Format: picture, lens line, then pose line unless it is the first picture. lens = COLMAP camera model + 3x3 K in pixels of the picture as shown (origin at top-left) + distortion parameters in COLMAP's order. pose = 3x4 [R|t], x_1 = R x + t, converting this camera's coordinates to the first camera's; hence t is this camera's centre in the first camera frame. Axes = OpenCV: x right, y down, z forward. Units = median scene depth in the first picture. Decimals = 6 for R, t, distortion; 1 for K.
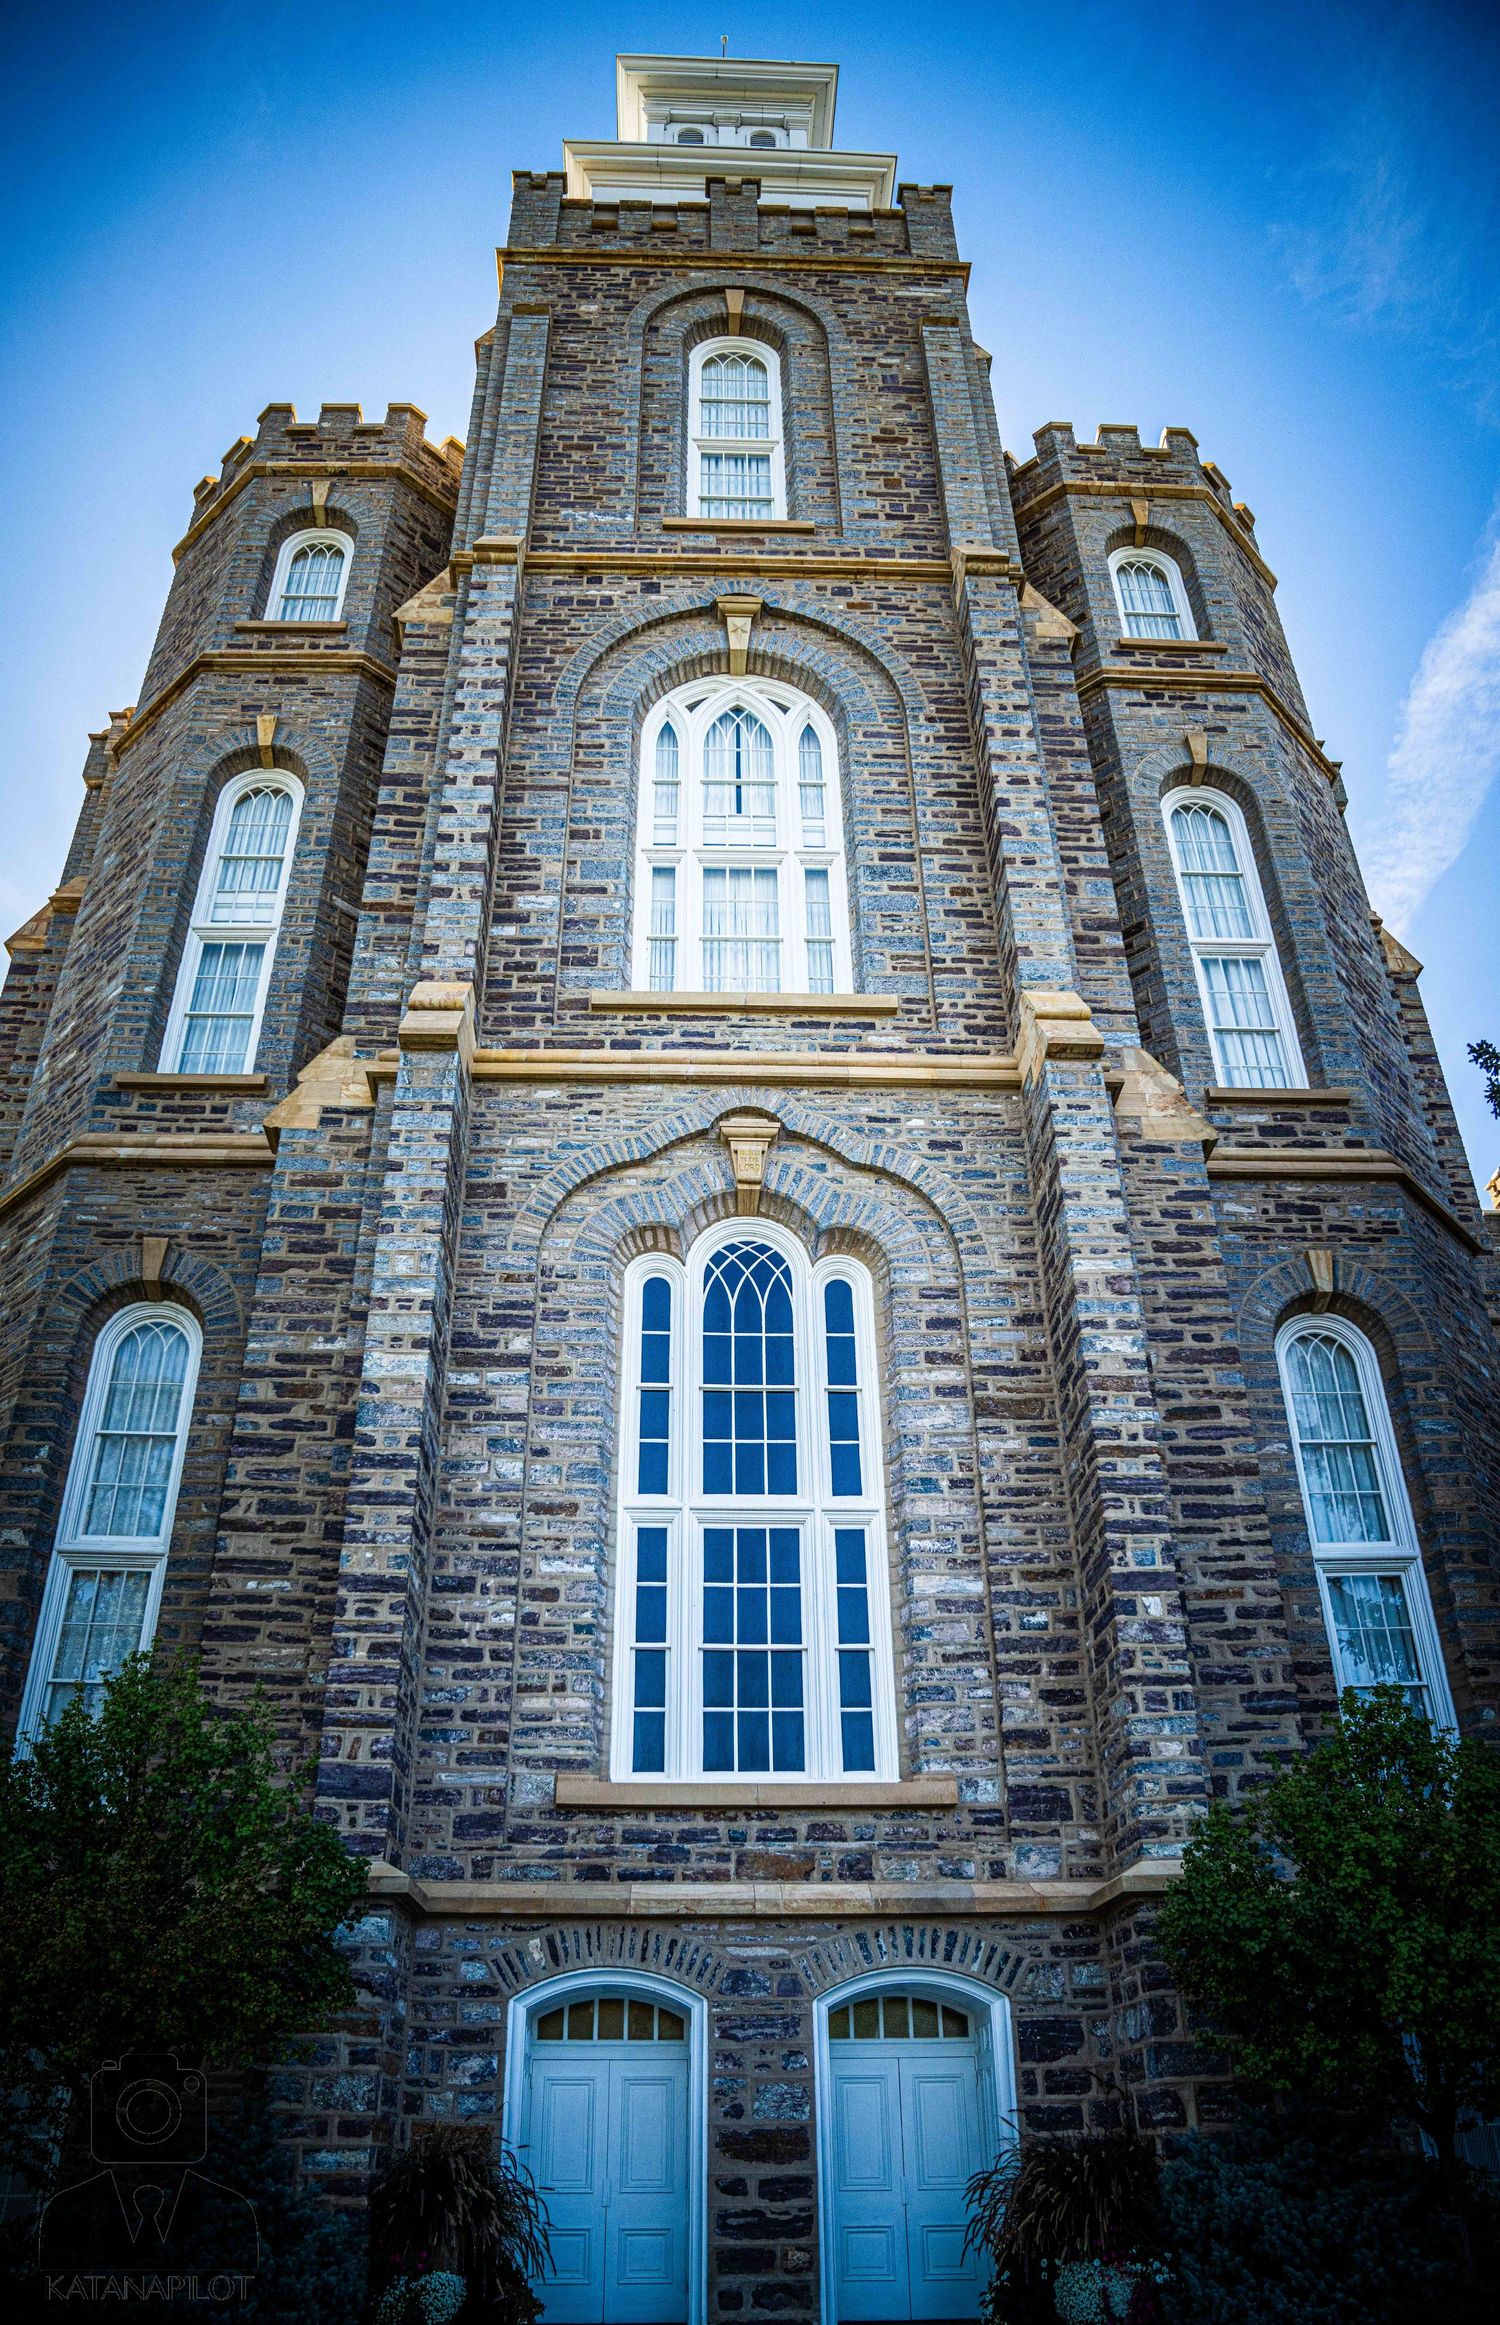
lens RADIAL K [[1603.1, 0, 722.7], [0, 1603.1, 1201.1], [0, 0, 1]] dist [-0.108574, 0.039557]
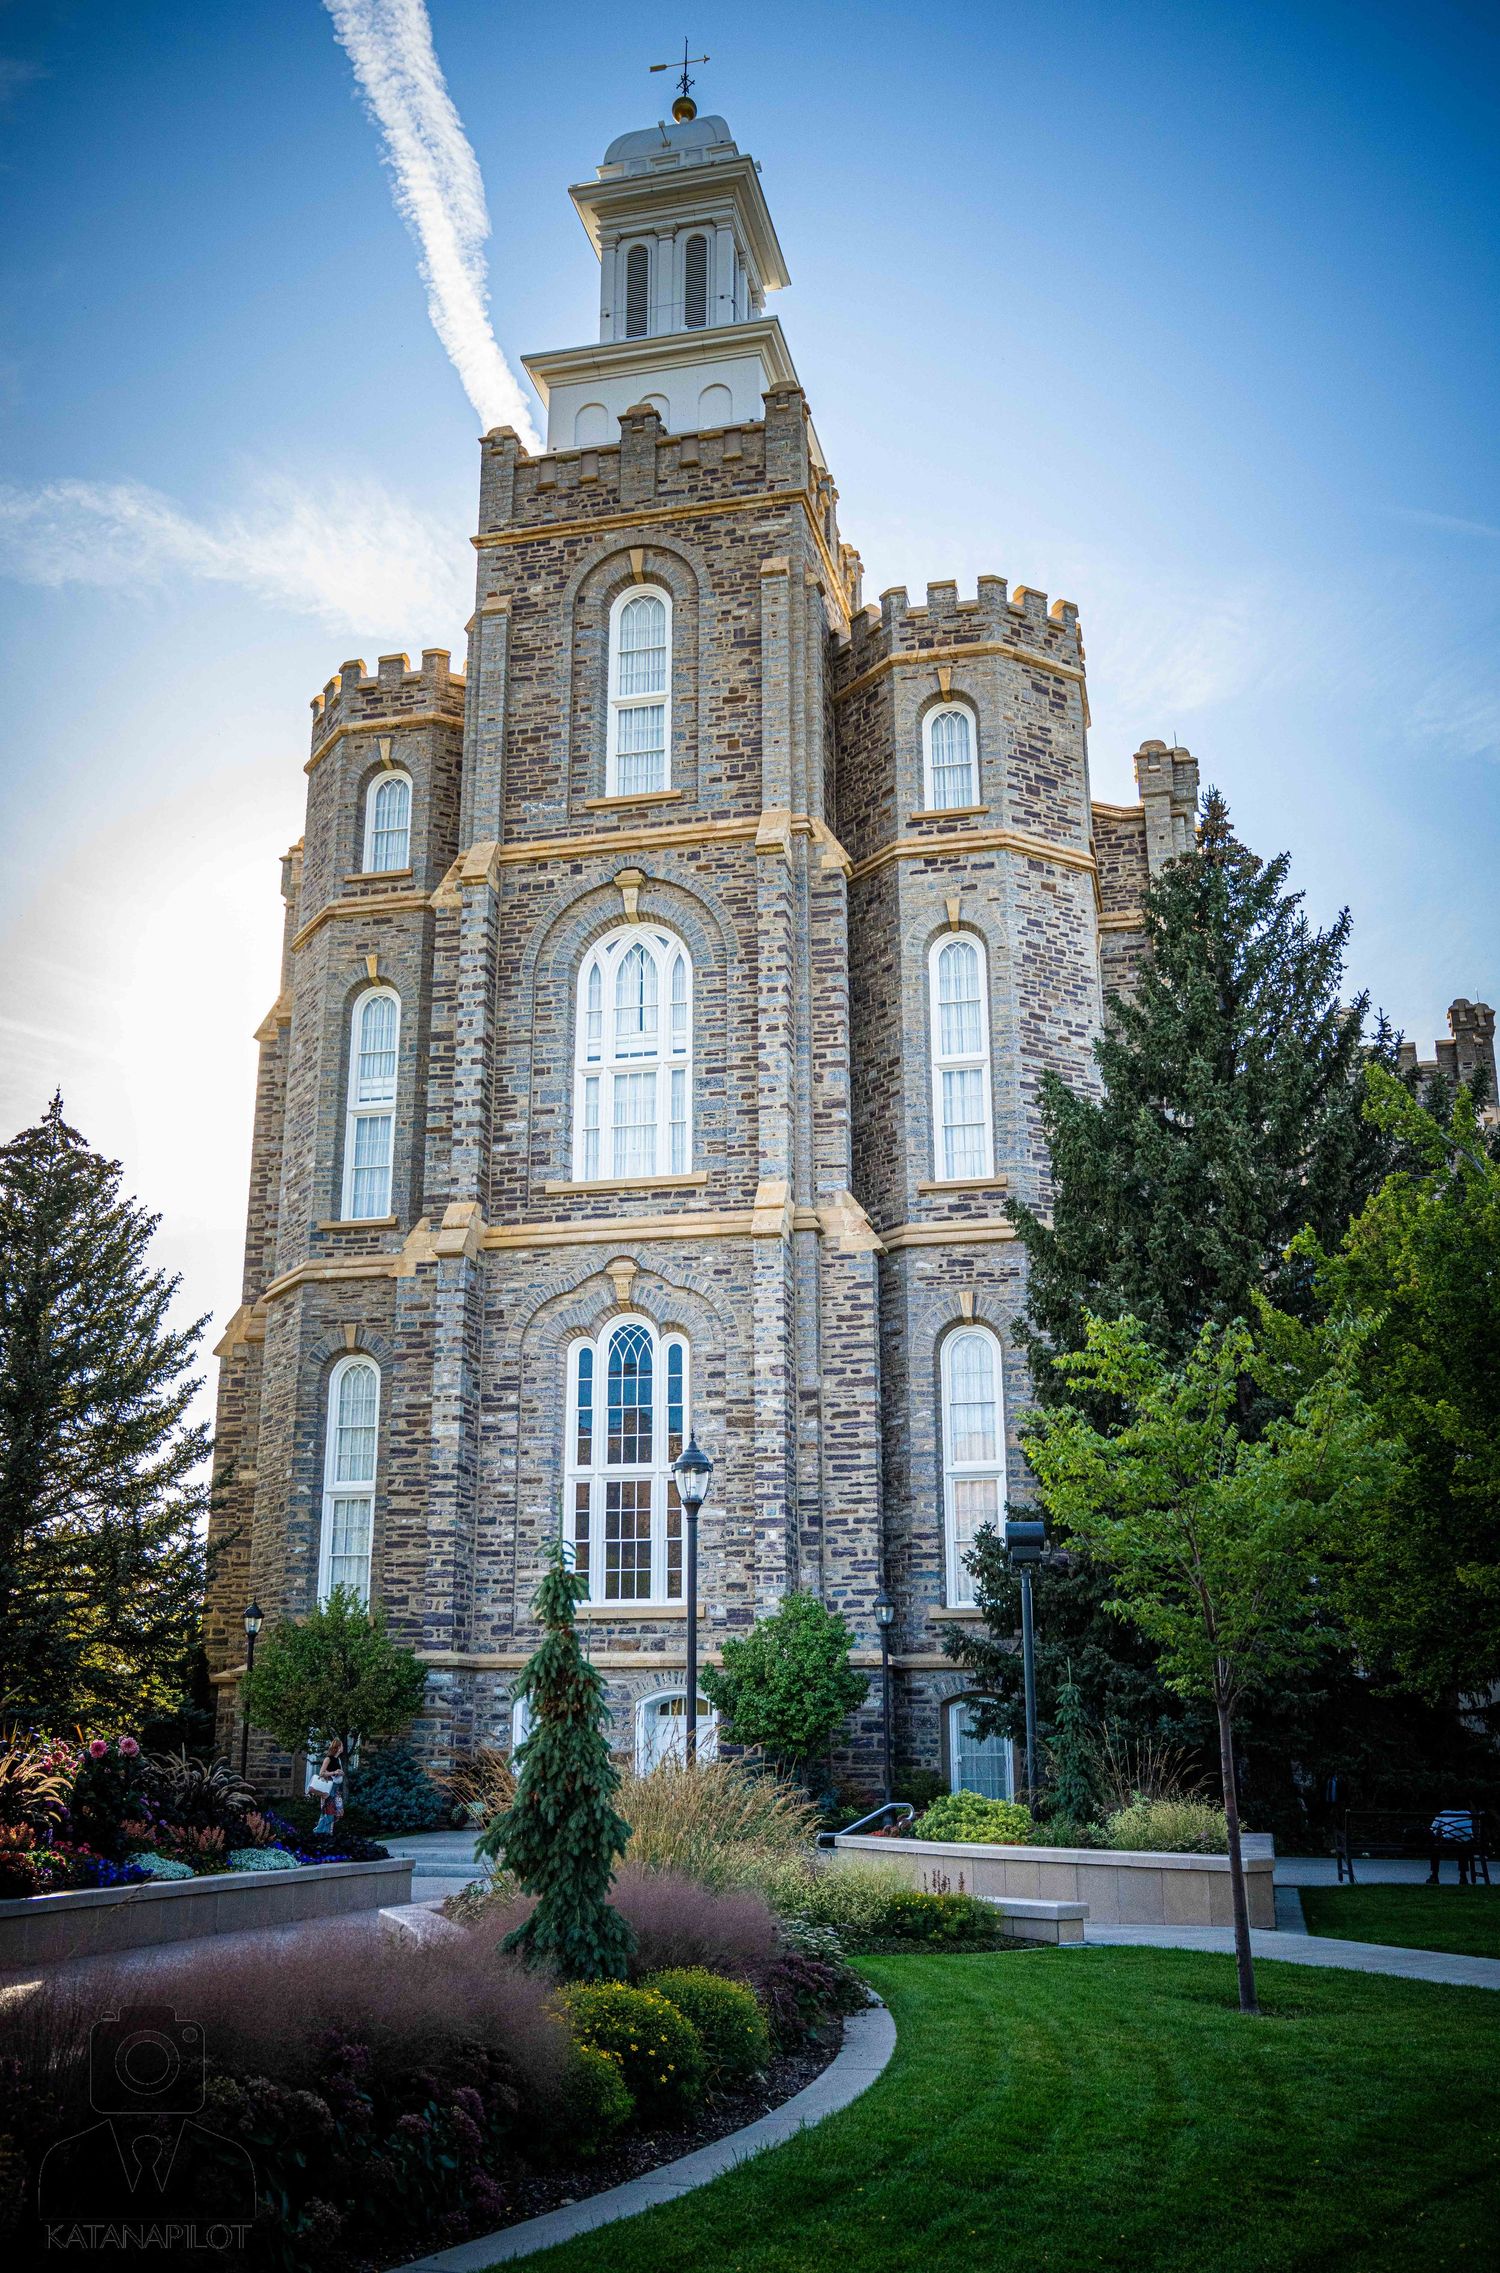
lens RADIAL K [[1982.3, 0, 730.0], [0, 1982.3, 1142.8], [0, 0, 1]] dist [-0.055609, -0.002510]
pose [[0.962851, -0.074654, -0.259509, 0.781545], [0.135751, 0.964577, 0.226190, -0.723787], [0.233431, -0.253016, 0.938878, -1.172418]]
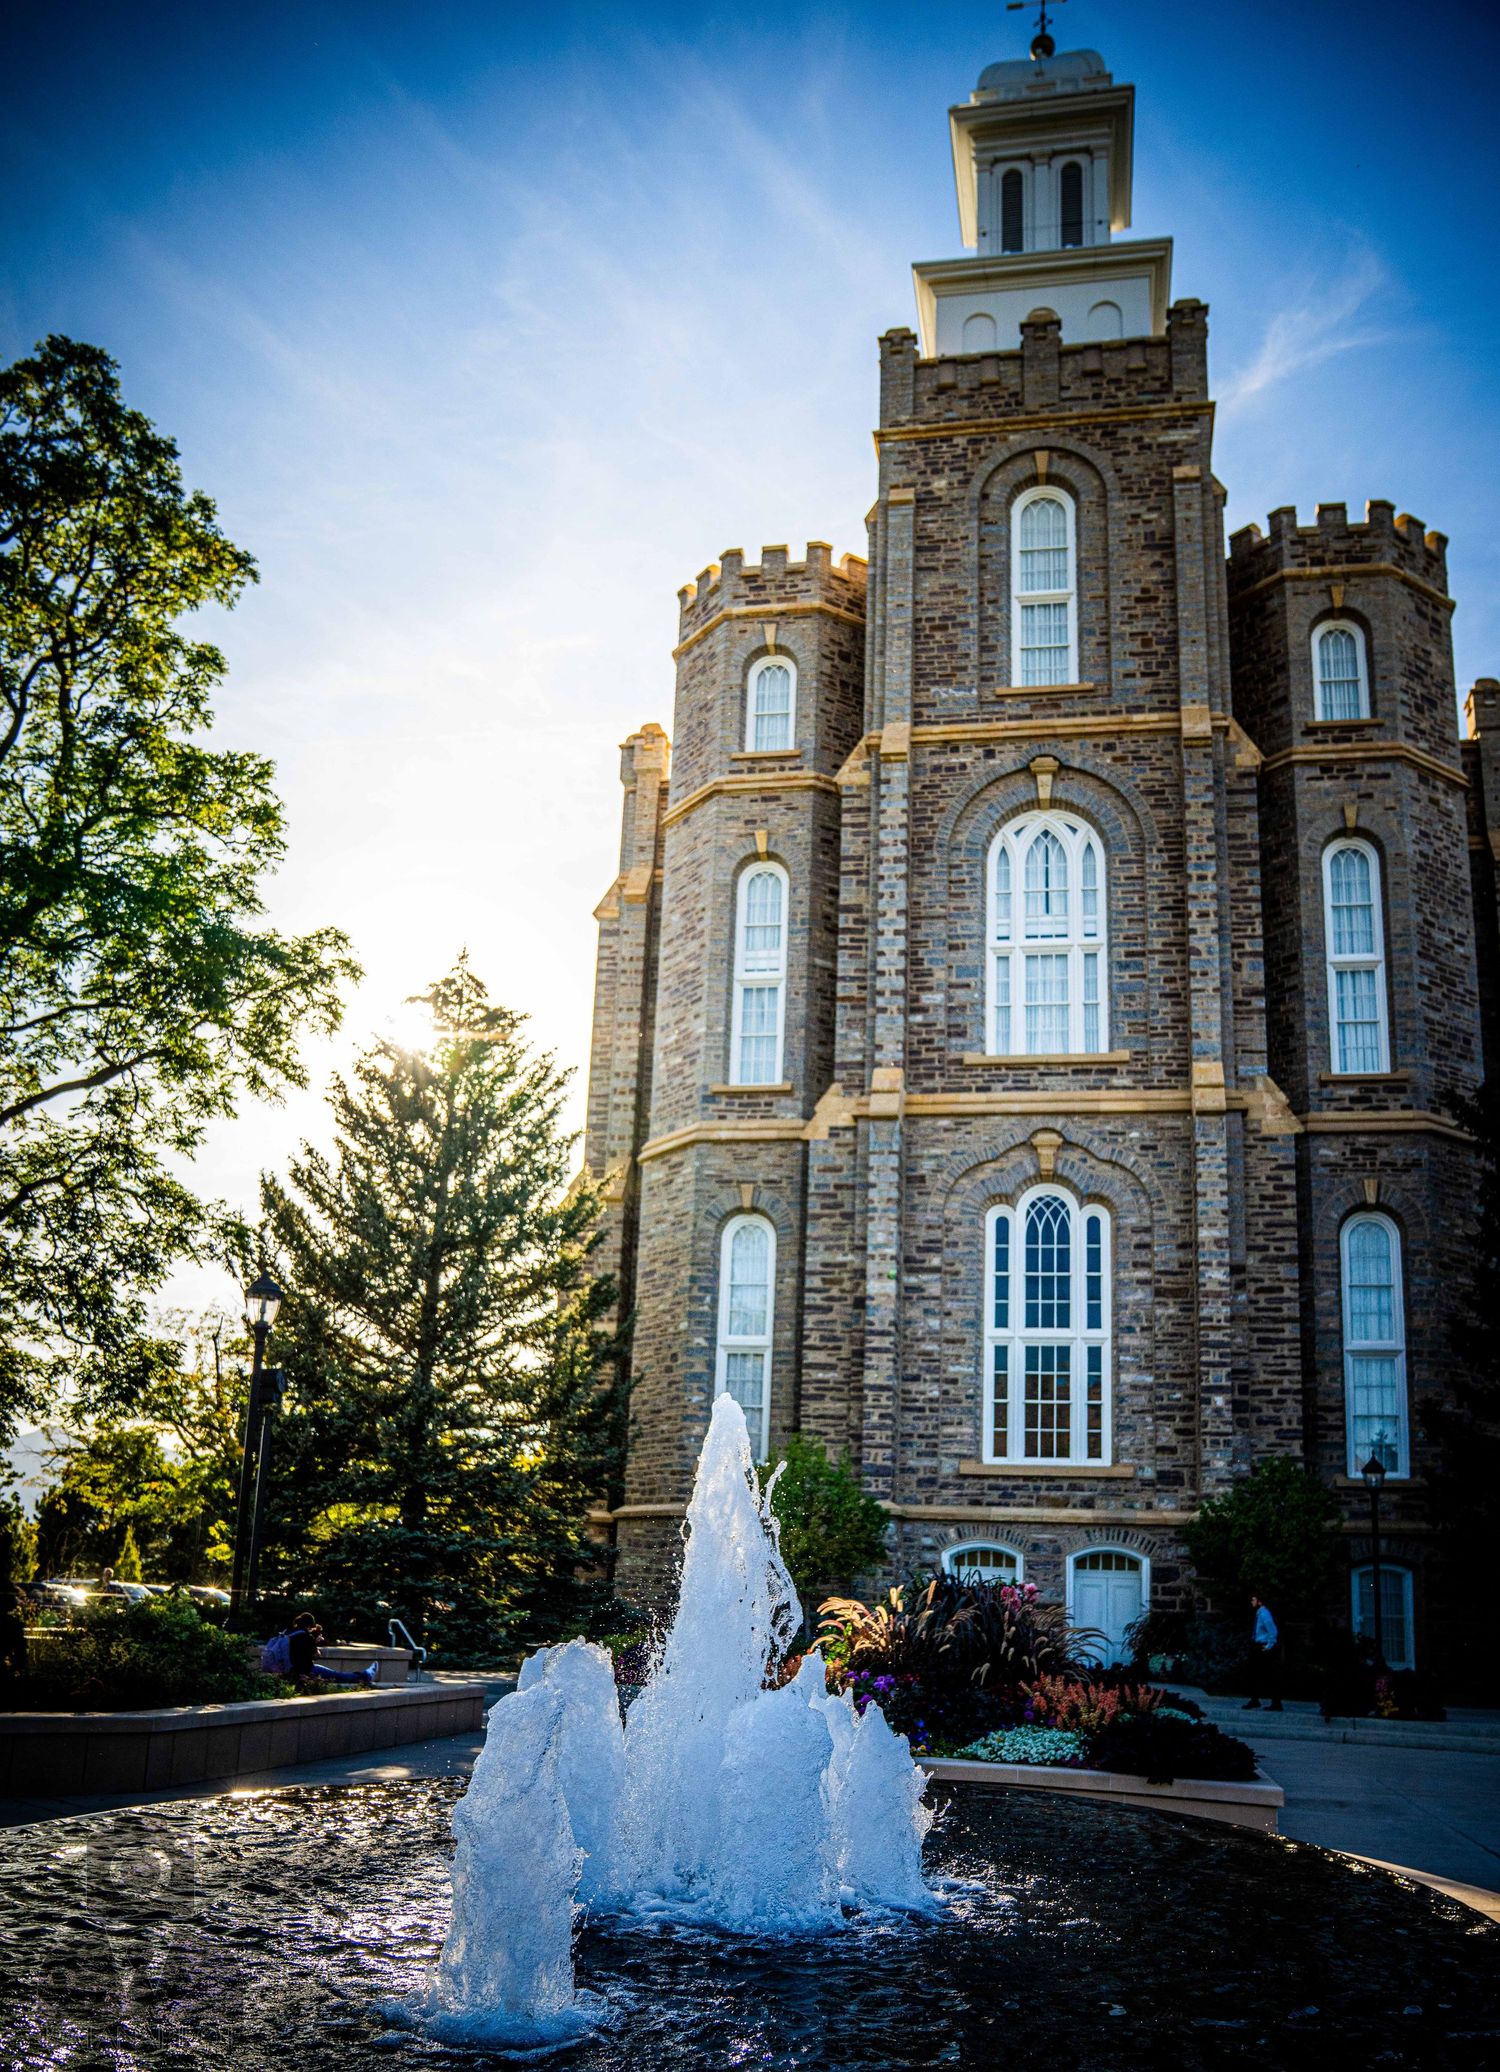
lens RADIAL K [[1689.0, 0, 745.6], [0, 1689.0, 1194.2], [0, 0, 1]] dist [-0.103712, 0.068977]
pose [[0.971602, -0.010287, -0.236396, 0.148097], [0.080925, 0.953257, 0.291122, -0.627480], [0.222351, -0.301985, 0.927019, -1.033990]]
